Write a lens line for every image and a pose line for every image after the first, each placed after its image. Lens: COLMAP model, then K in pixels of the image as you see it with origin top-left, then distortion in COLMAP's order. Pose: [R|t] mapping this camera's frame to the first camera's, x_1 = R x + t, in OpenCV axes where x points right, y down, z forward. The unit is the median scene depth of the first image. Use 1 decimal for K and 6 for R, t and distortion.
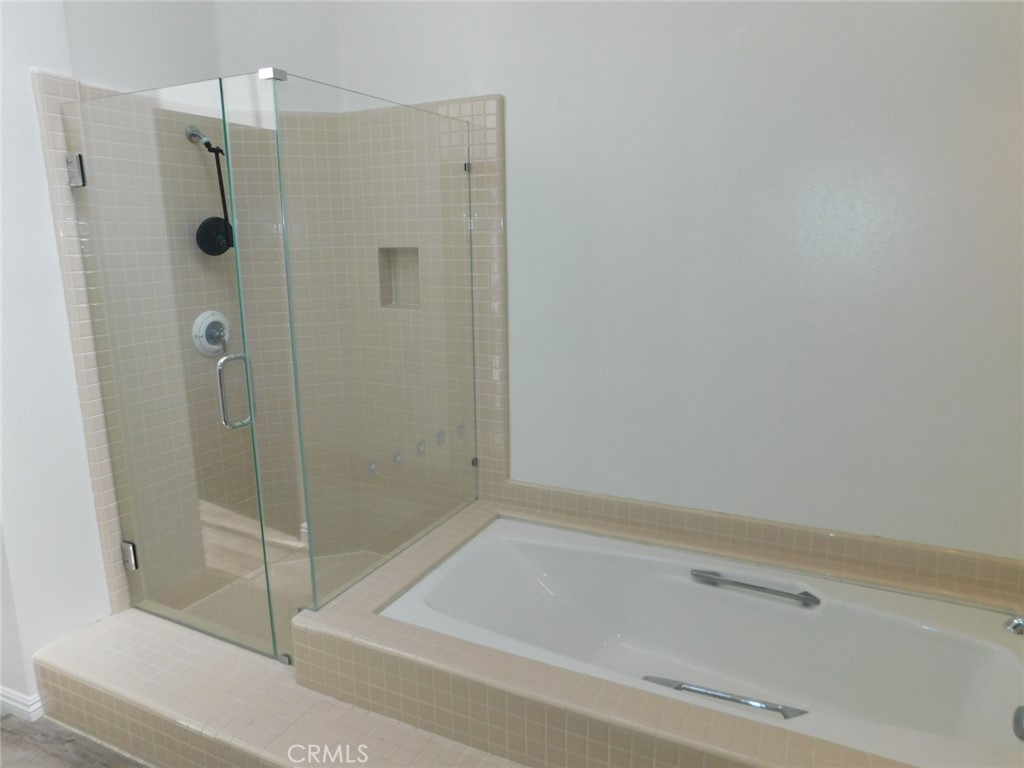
lens RADIAL K [[681.6, 0, 516.0], [0, 681.6, 378.0], [0, 0, 1]] dist [-0.045653, 0.041677]
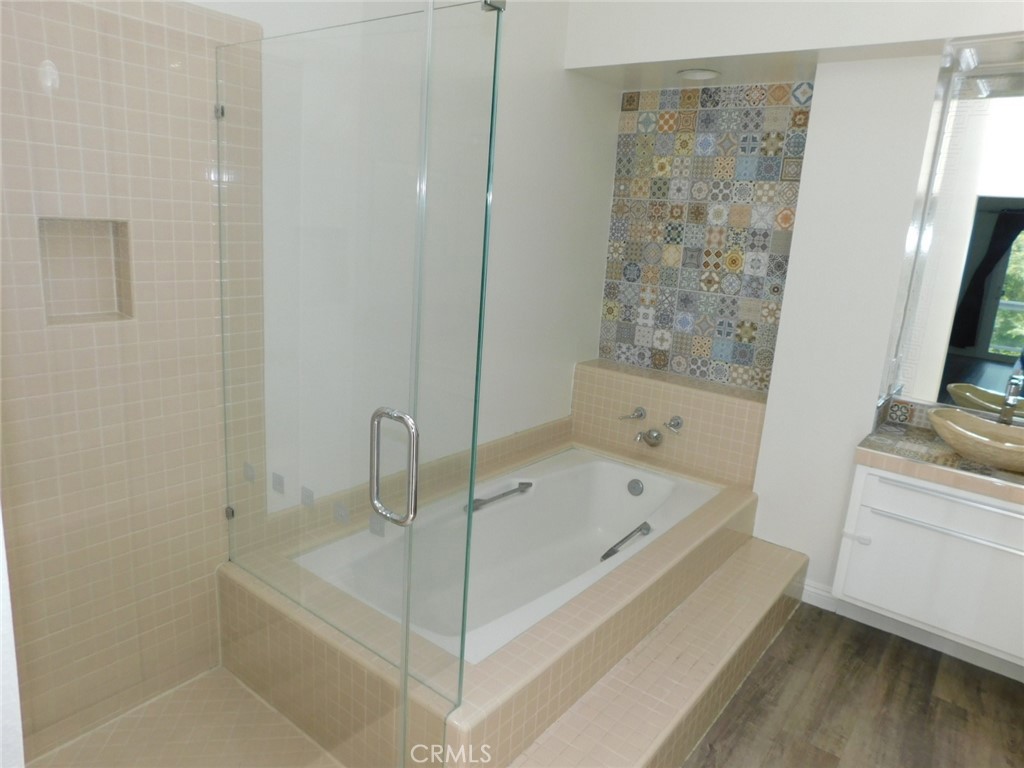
lens RADIAL K [[681.6, 0, 516.0], [0, 681.6, 378.0], [0, 0, 1]] dist [-0.045653, 0.041677]
pose [[0.210674, -0.195501, 0.957808, -0.868899], [0.133333, 0.976388, 0.169966, -0.134983], [-0.968421, 0.091900, 0.231766, 0.650029]]
